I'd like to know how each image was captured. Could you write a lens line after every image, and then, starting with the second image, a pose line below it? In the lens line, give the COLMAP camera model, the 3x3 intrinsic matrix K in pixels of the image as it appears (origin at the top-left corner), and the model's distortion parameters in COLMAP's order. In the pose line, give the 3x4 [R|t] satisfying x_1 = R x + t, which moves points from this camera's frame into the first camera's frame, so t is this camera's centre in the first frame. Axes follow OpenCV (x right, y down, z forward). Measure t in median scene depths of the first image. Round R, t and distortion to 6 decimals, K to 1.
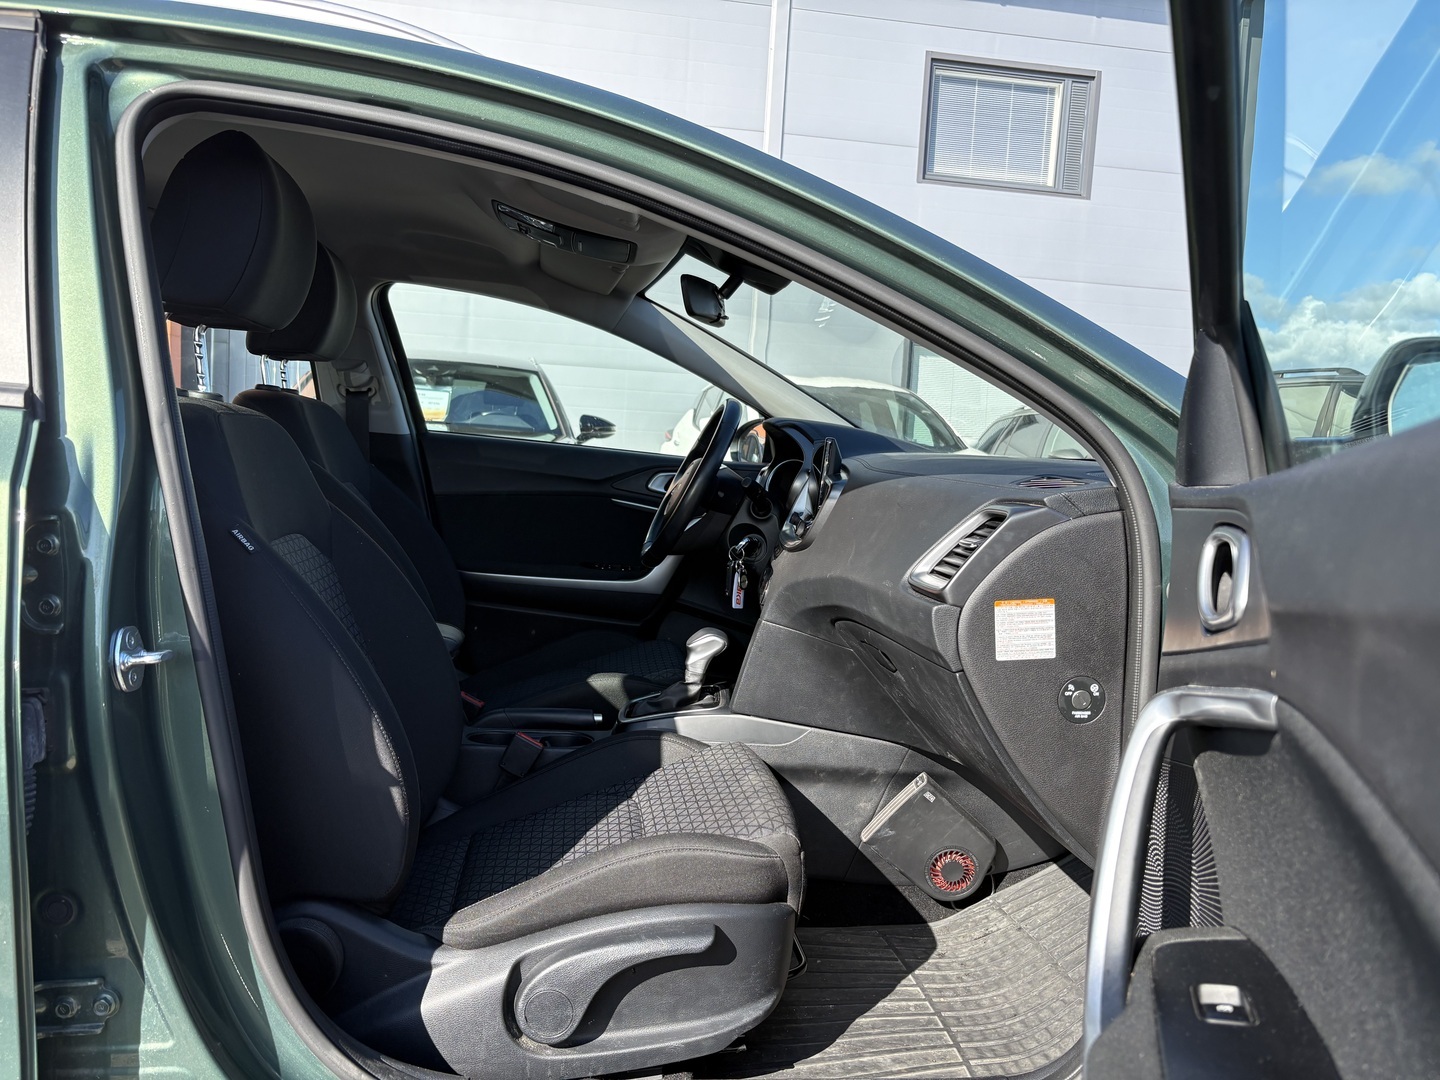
lens RADIAL K [[1090.8, 0, 714.2], [0, 1090.8, 543.1], [0, 0, 1]] dist [0.054248, -0.066788]
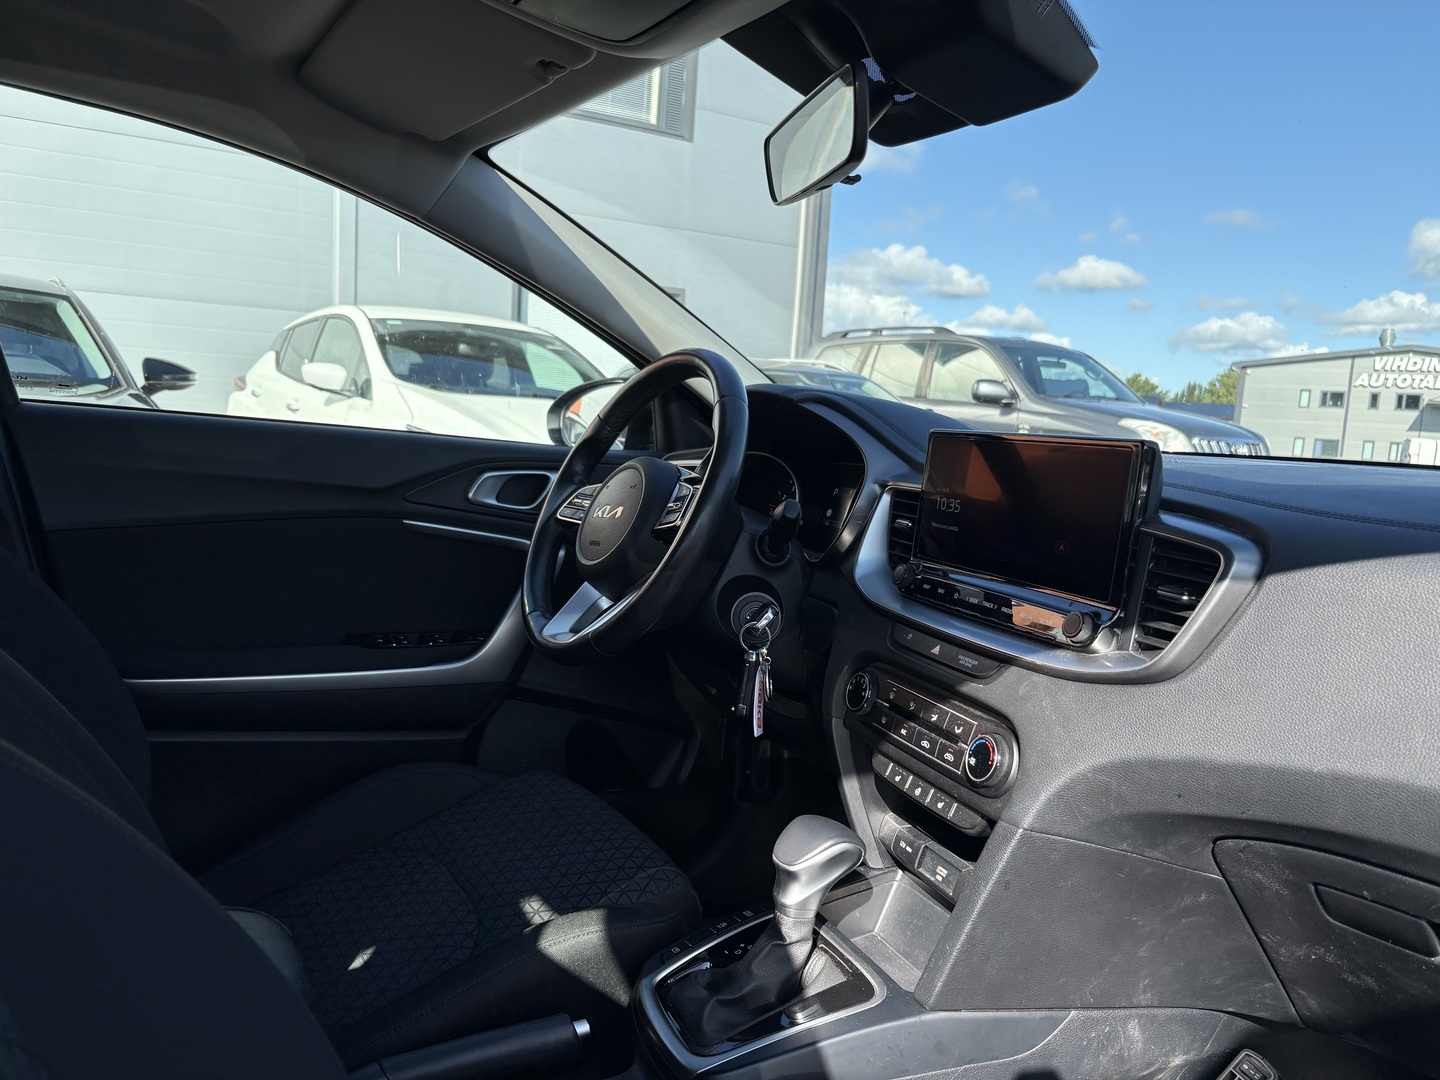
lens RADIAL K [[1090.8, 0, 717.9], [0, 1090.8, 544.5], [0, 0, 1]] dist [0.054248, -0.066788]
pose [[0.917294, -0.050878, 0.394947, -0.063702], [0.031266, 0.997944, 0.055940, -0.020444], [-0.396981, -0.038965, 0.916999, 0.152716]]
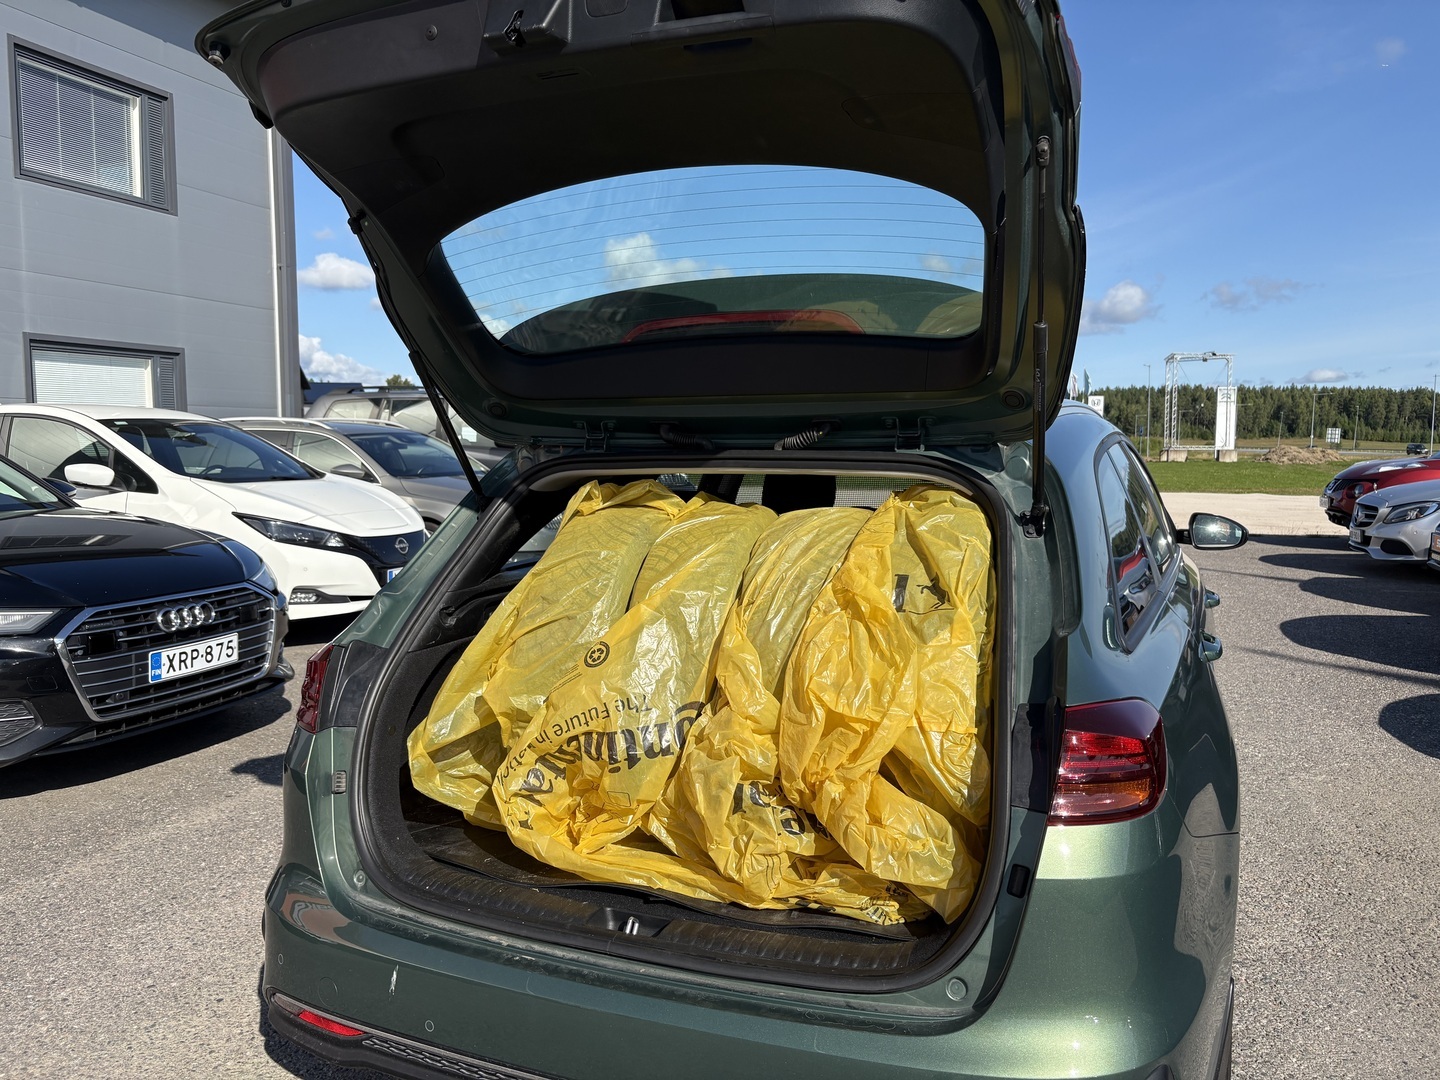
lens RADIAL K [[1090.8, 0, 722.4], [0, 1090.8, 536.3], [0, 0, 1]] dist [0.054248, -0.066788]
pose [[0.487518, -0.135504, 0.862534, -0.580069], [0.111958, 0.989430, 0.092159, -0.087643], [-0.865905, 0.051639, 0.497536, 0.093015]]
